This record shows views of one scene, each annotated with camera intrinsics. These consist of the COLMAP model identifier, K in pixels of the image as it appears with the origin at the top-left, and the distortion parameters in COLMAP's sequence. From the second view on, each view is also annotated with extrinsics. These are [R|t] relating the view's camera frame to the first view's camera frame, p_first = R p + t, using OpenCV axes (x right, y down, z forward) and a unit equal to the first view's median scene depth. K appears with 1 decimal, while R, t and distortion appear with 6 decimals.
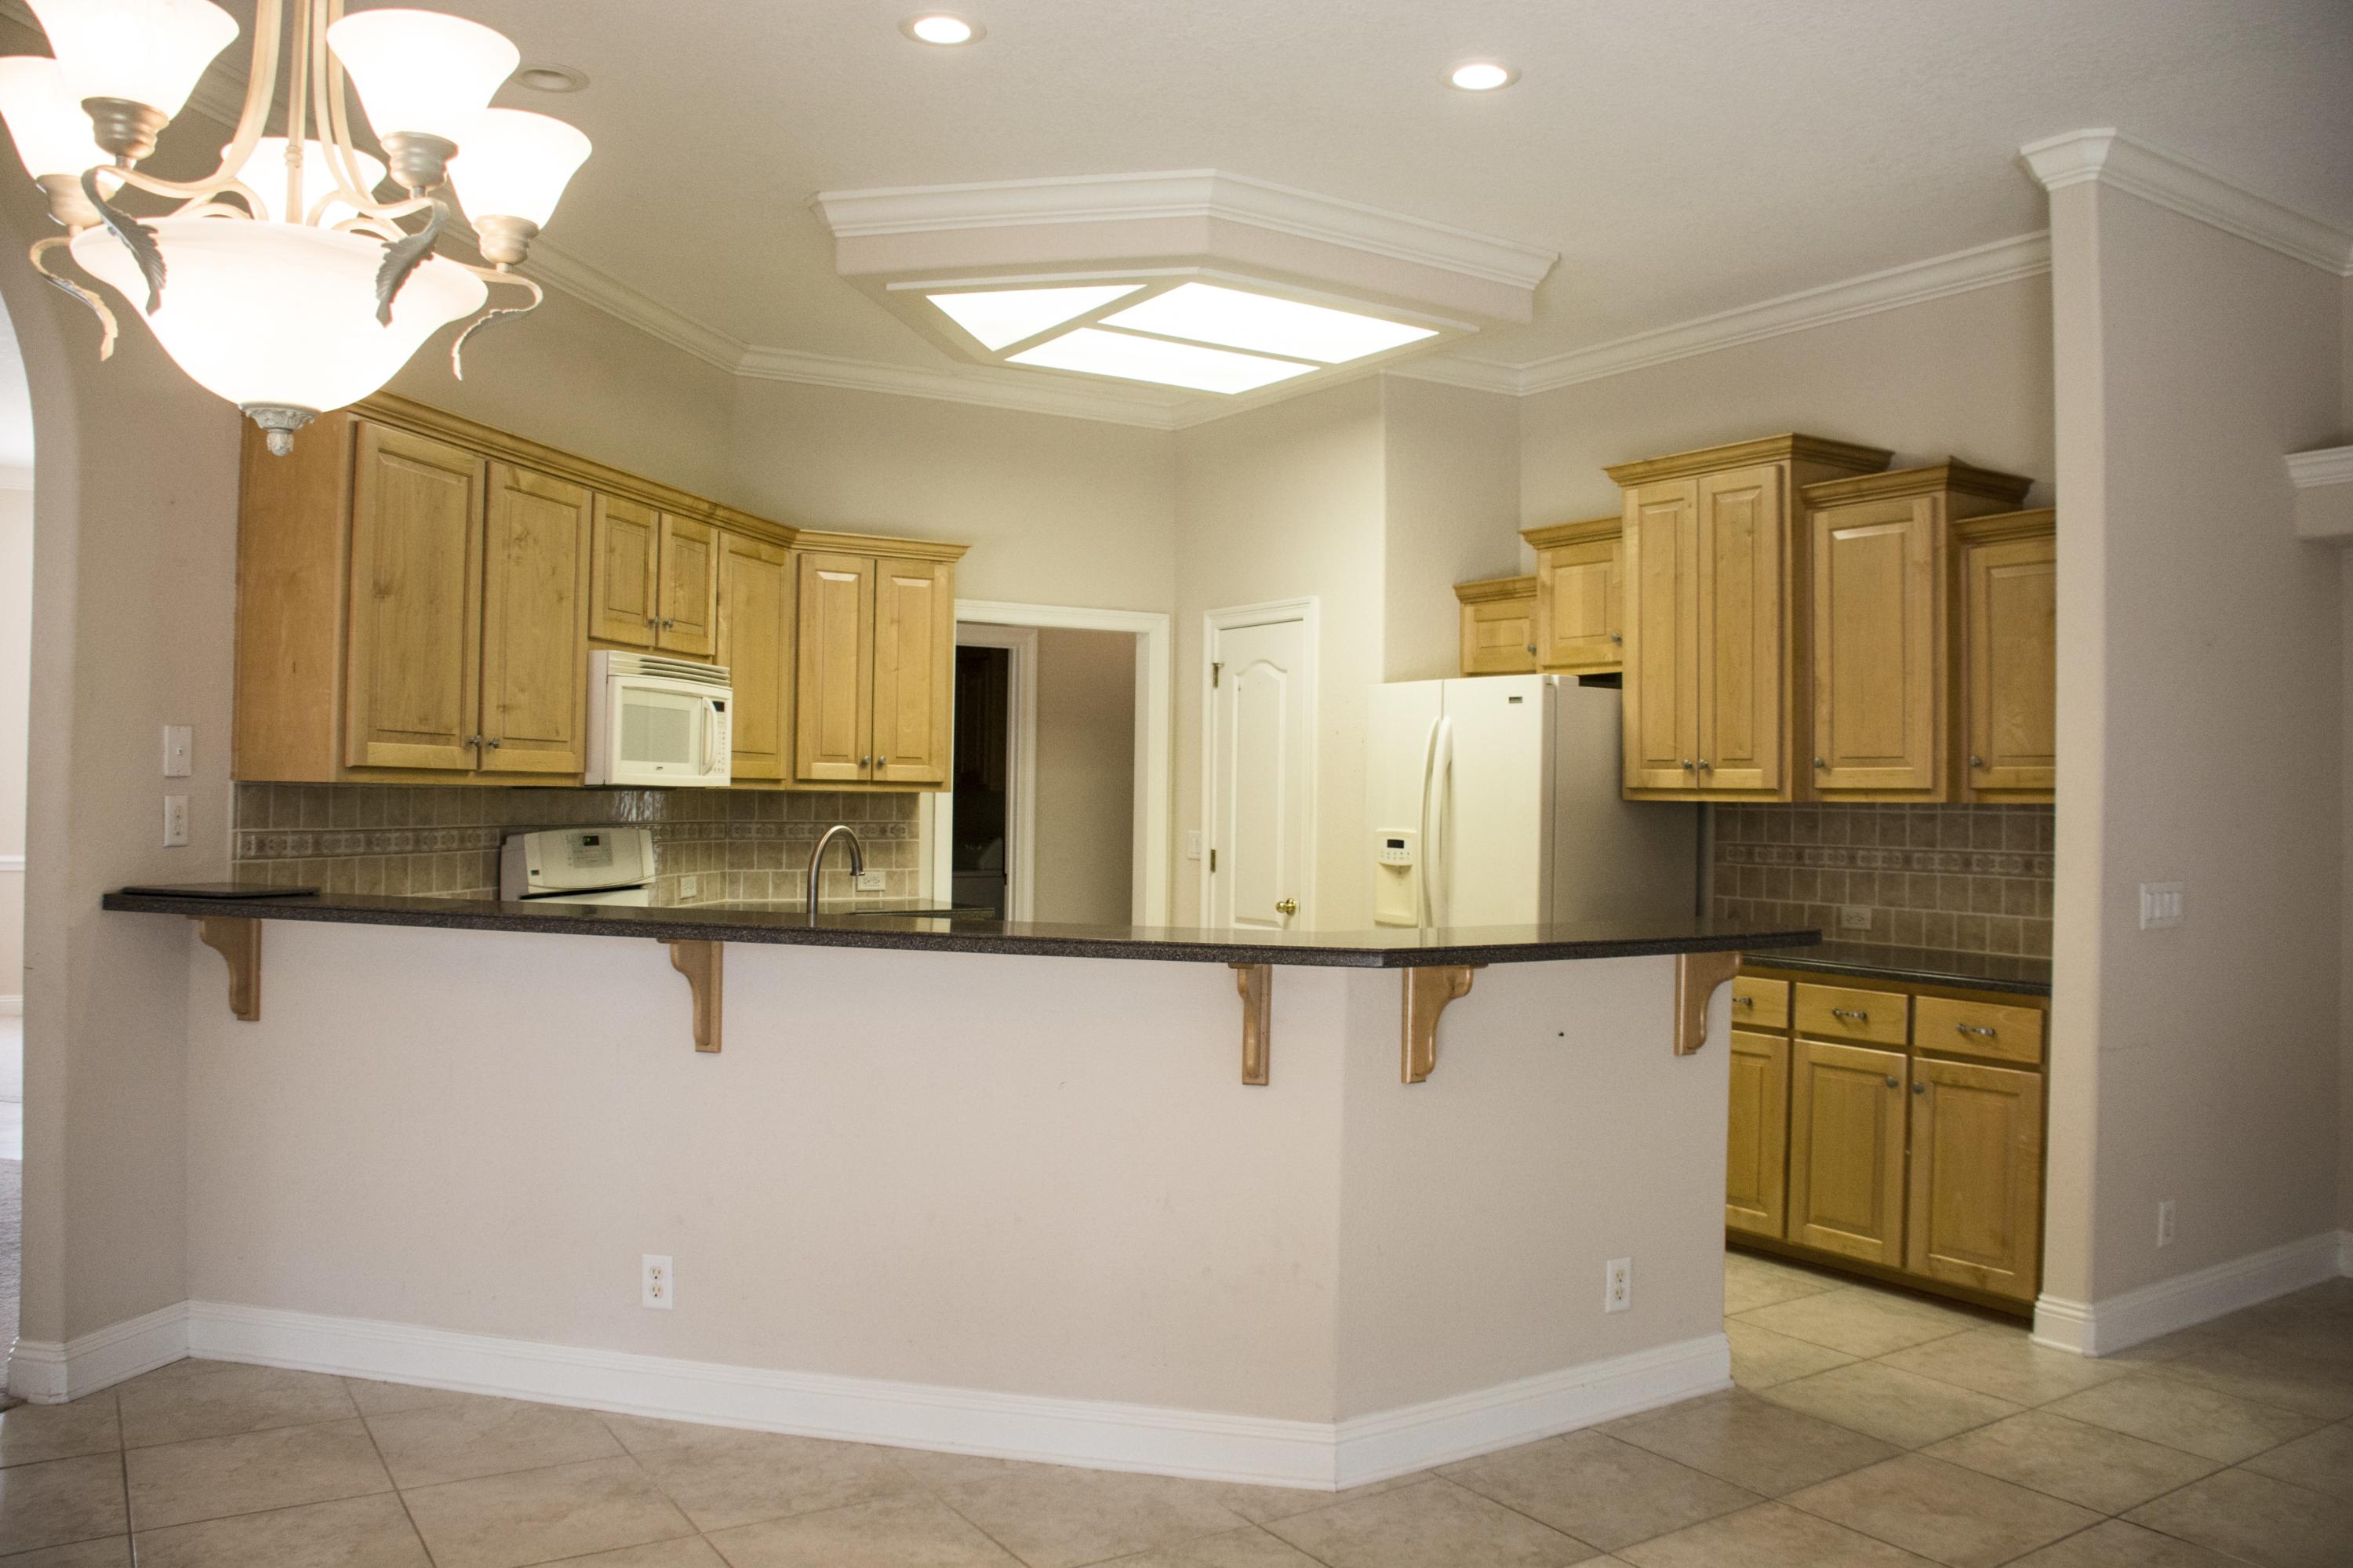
lens RADIAL K [[1849.6, 0, 1208.1], [0, 1849.6, 784.5], [0, 0, 1]] dist [-0.156964, 0.110555]
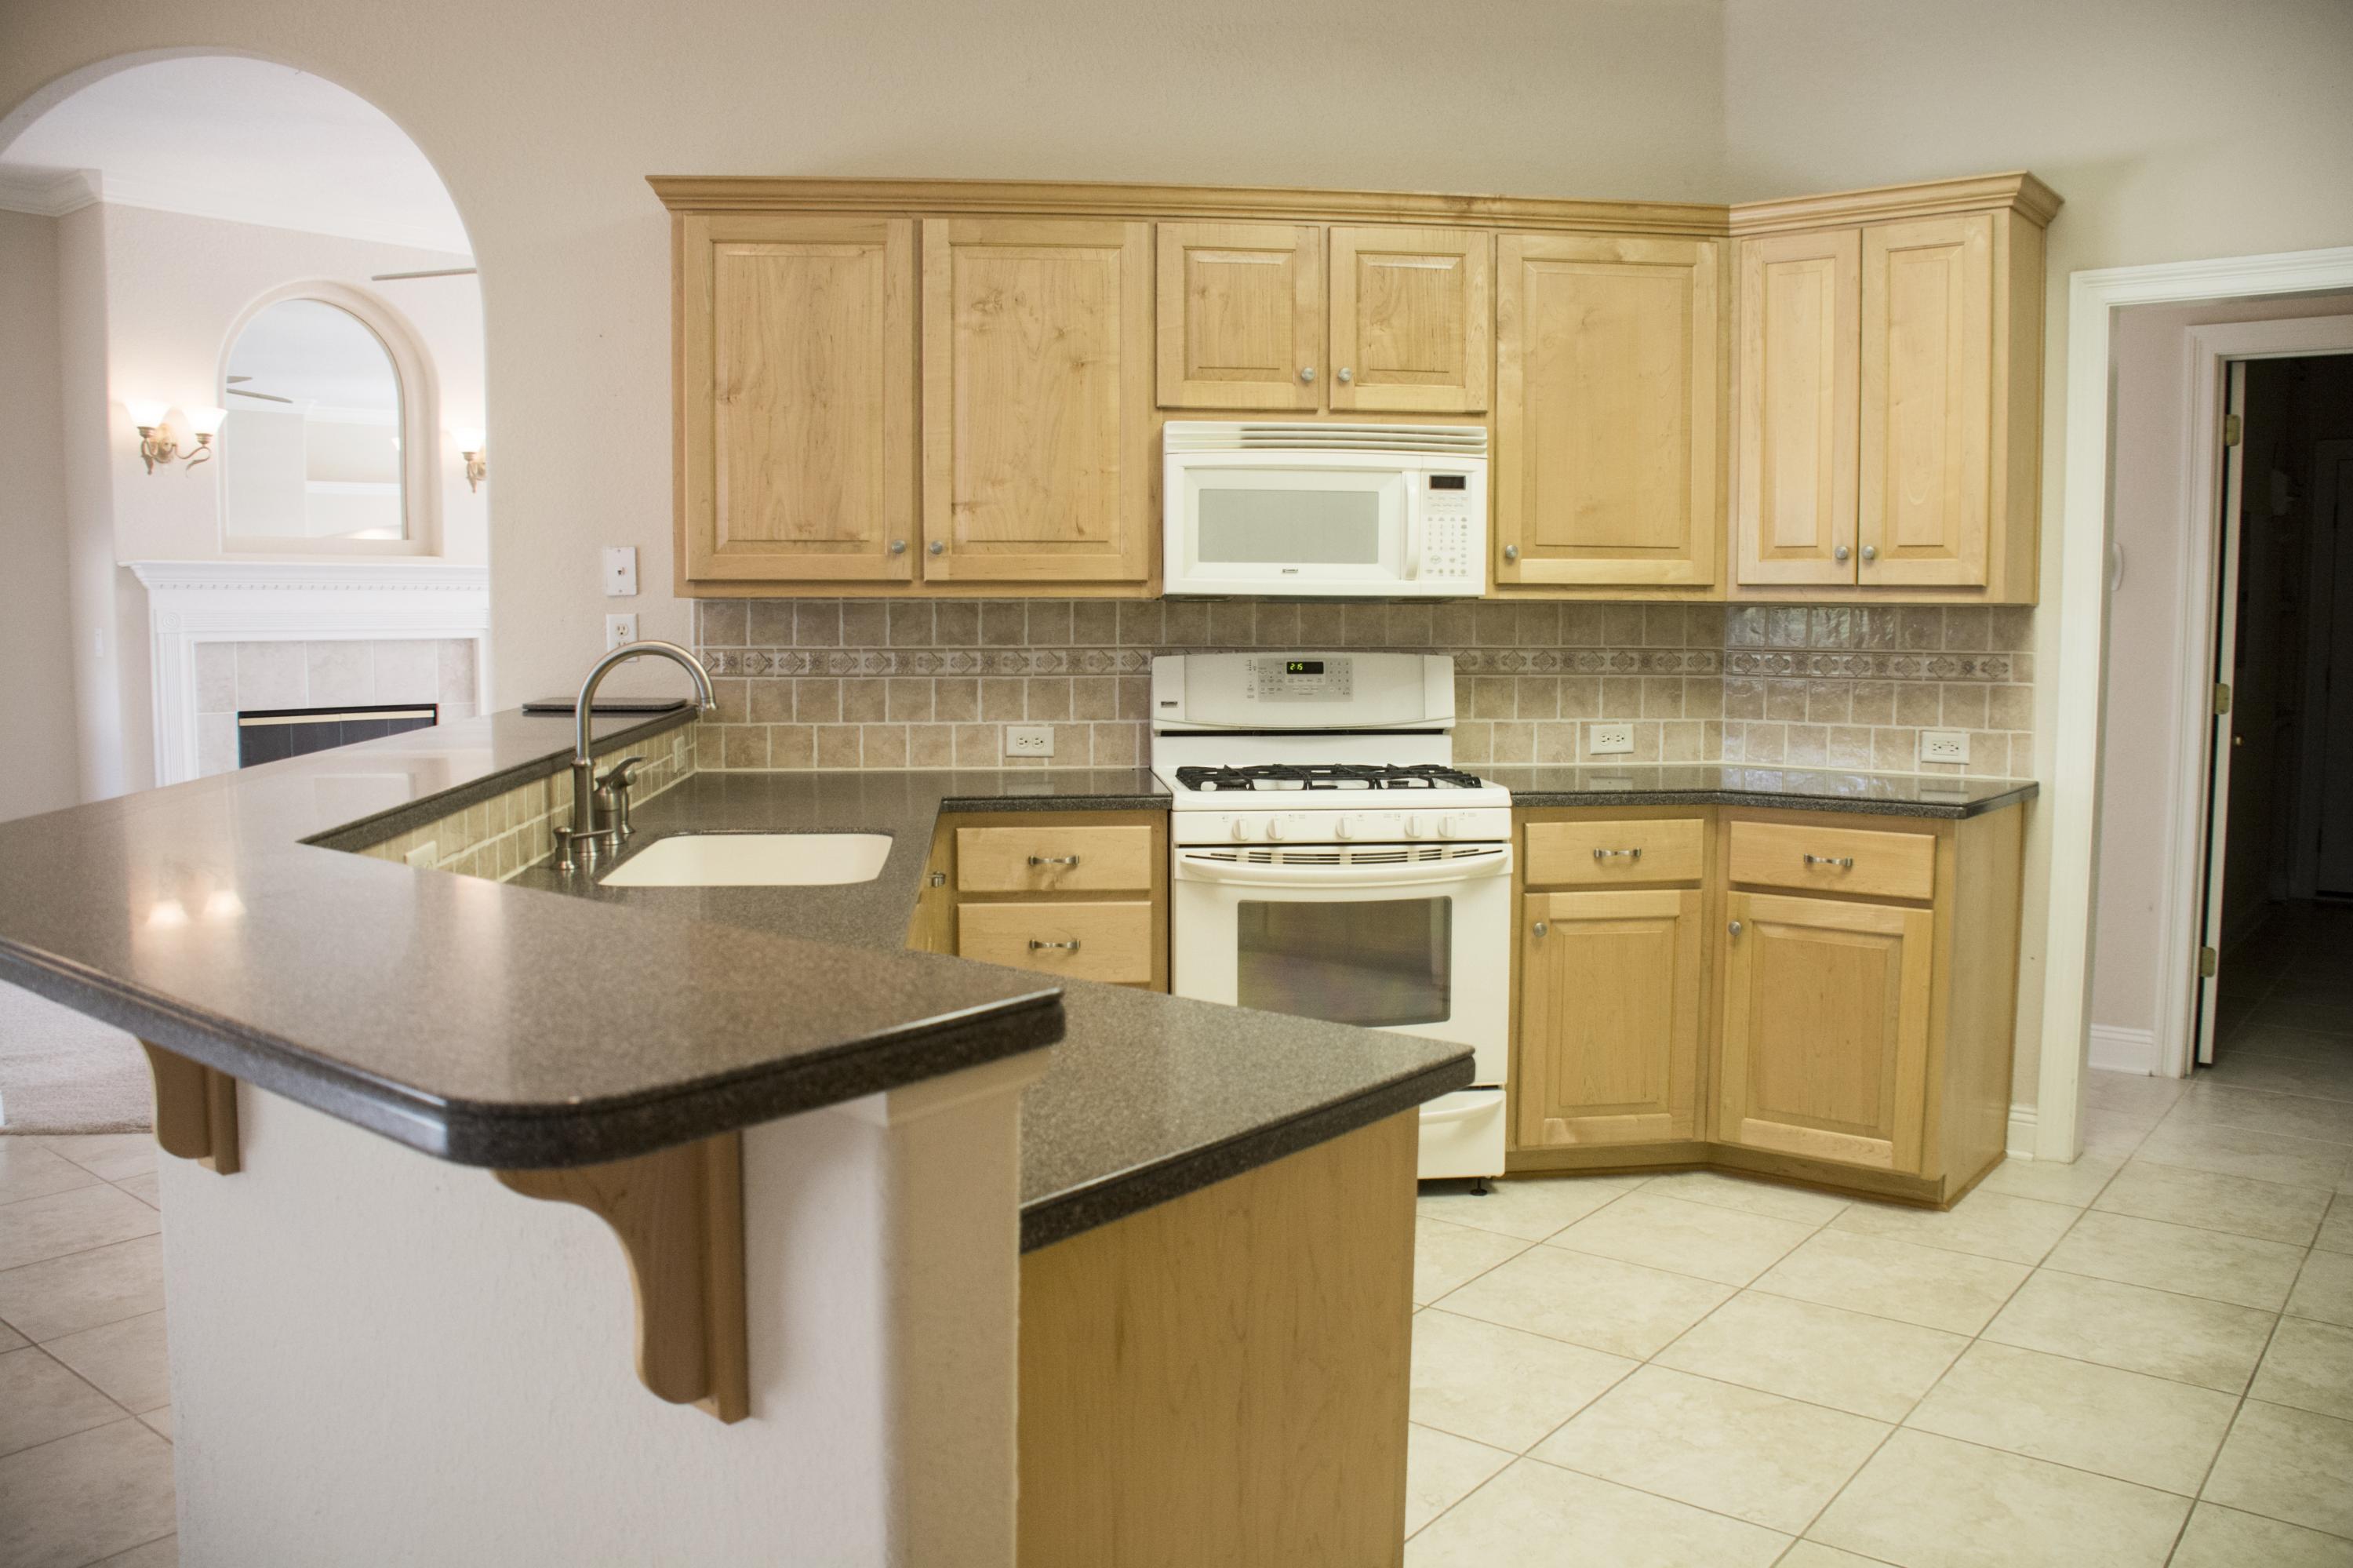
lens RADIAL K [[1849.6, 0, 1208.1], [0, 1849.6, 784.5], [0, 0, 1]] dist [-0.156964, 0.110555]
pose [[0.312984, 0.072964, -0.946952, 0.401596], [0.008732, 0.996782, 0.079689, 0.017238], [0.949718, -0.033211, 0.311340, 0.708283]]
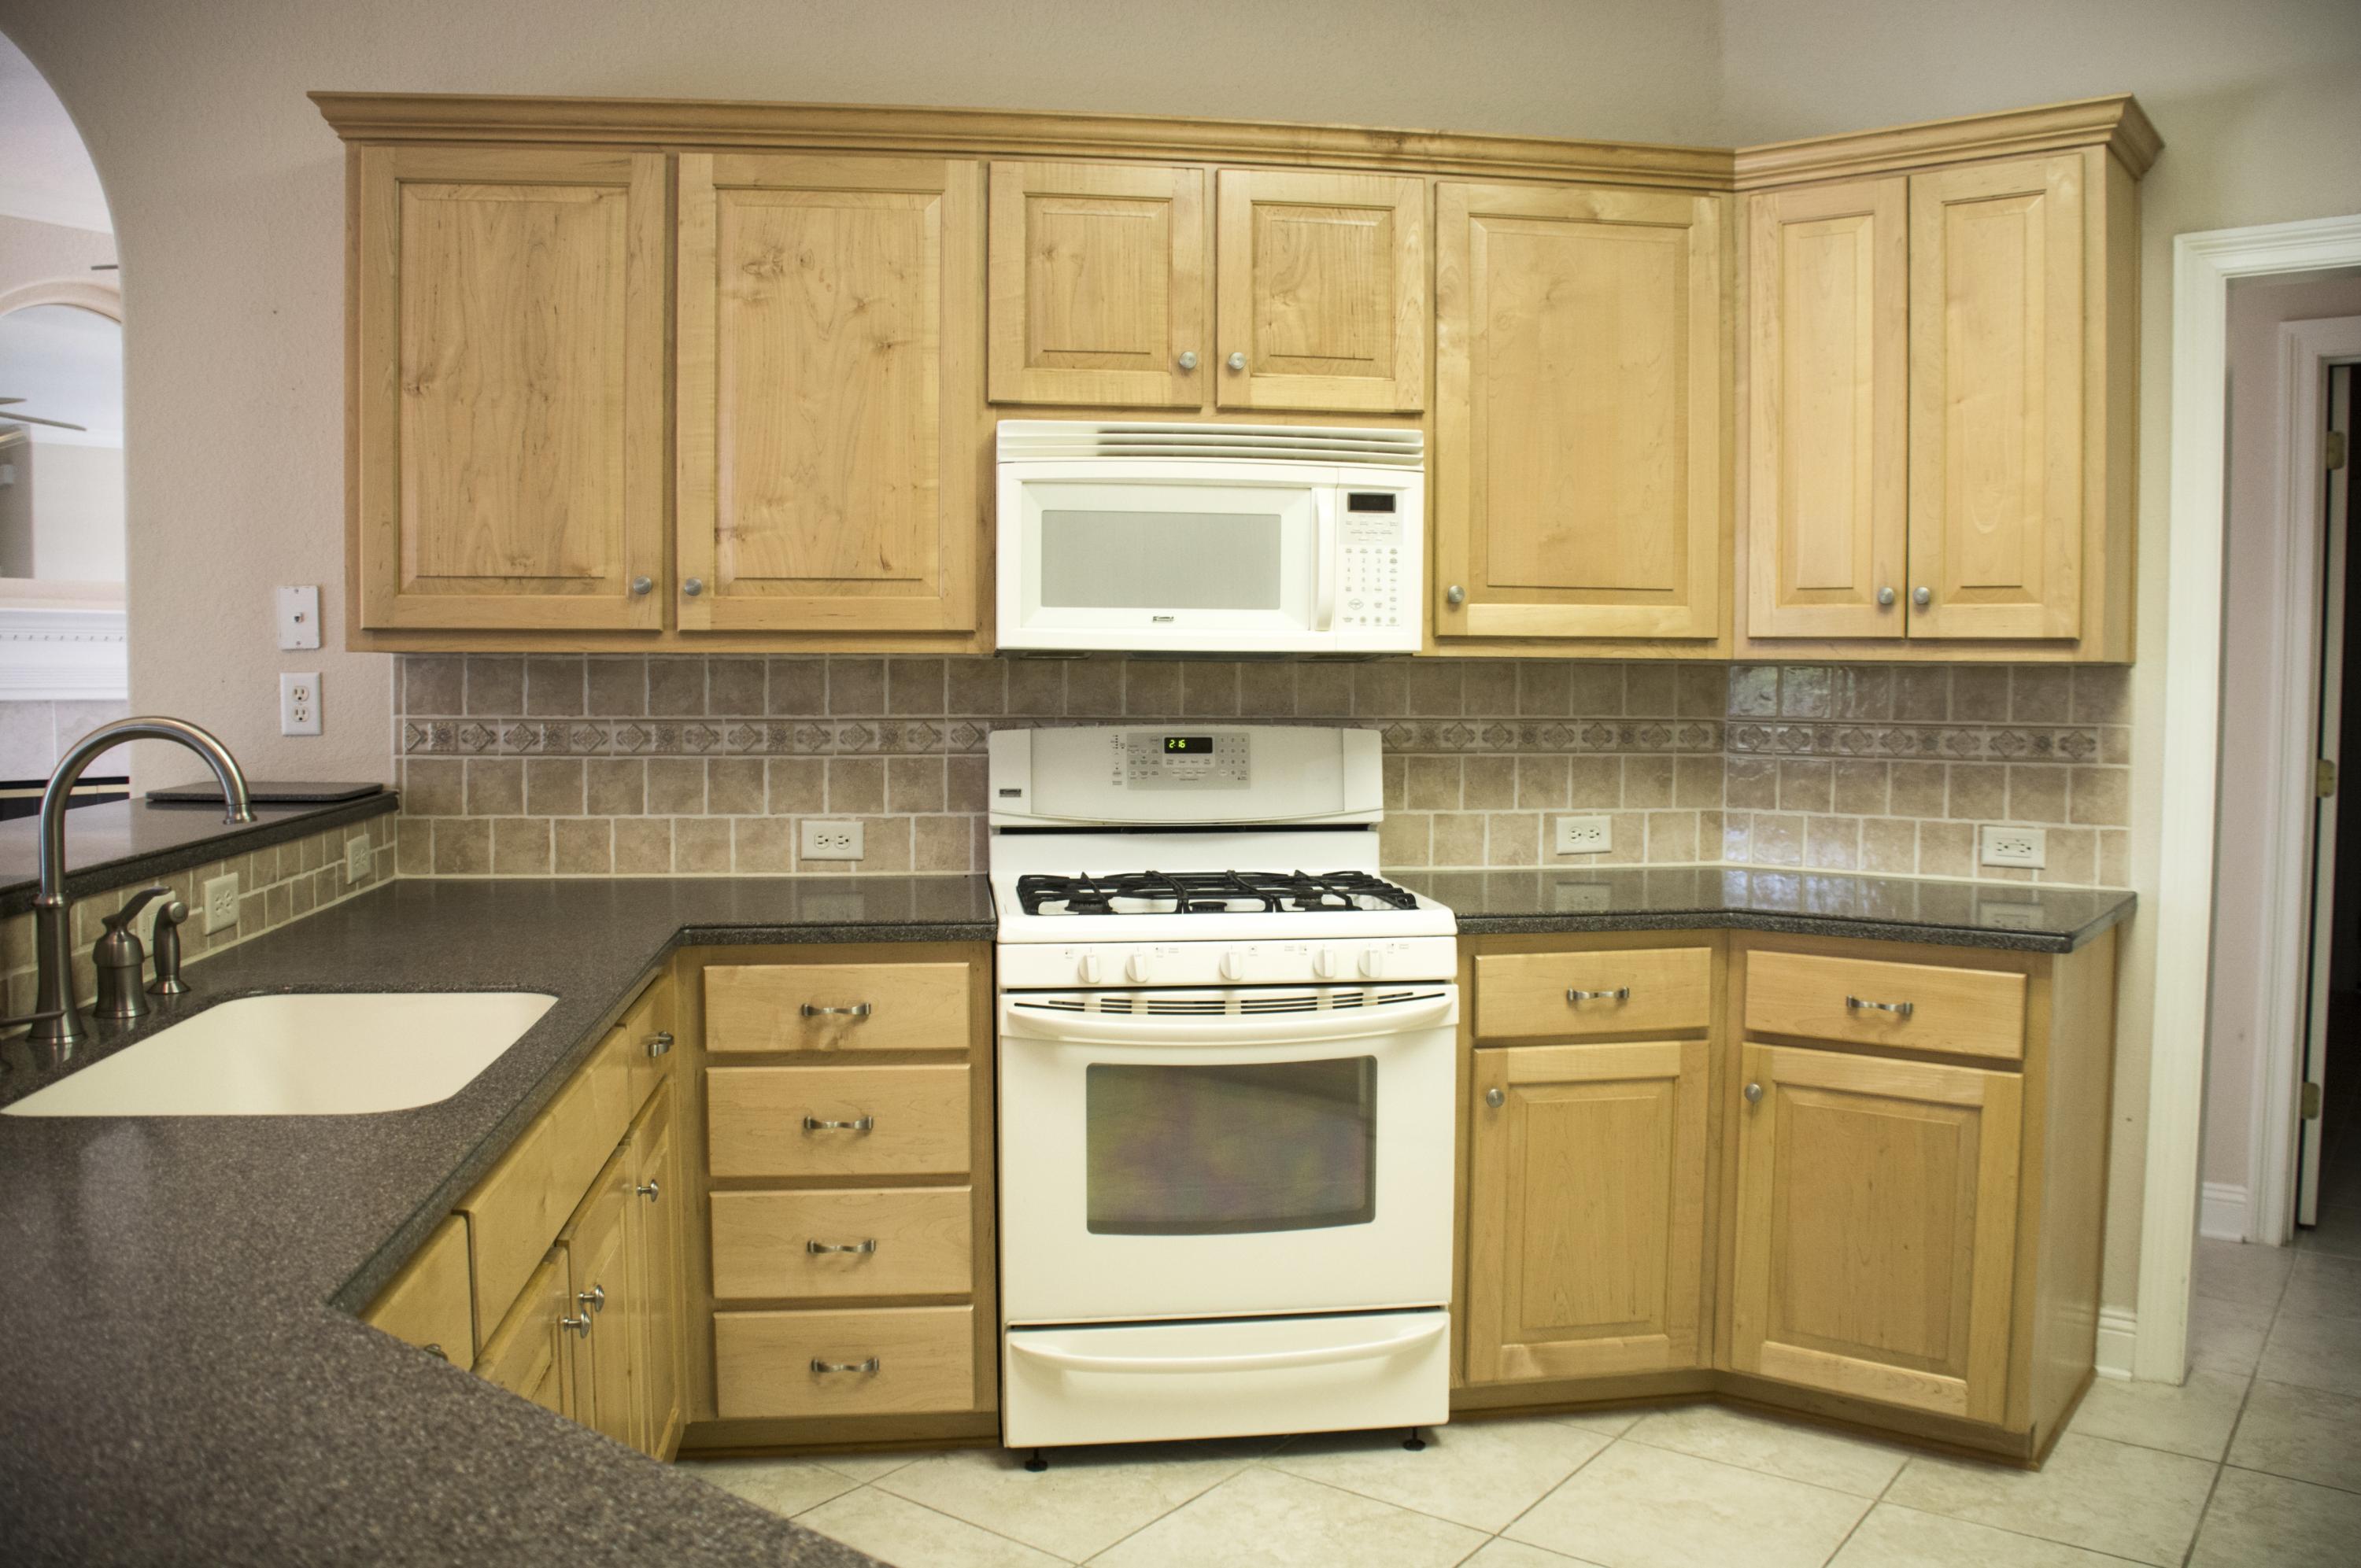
lens RADIAL K [[1855.5, 0, 1212.2], [0, 1855.5, 784.5], [0, 0, 1]] dist [-0.156964, 0.110555]
pose [[0.344648, 0.043631, -0.937718, 0.238903], [0.006410, 0.998787, 0.048828, 0.014015], [0.938710, -0.022839, 0.343950, 0.792236]]
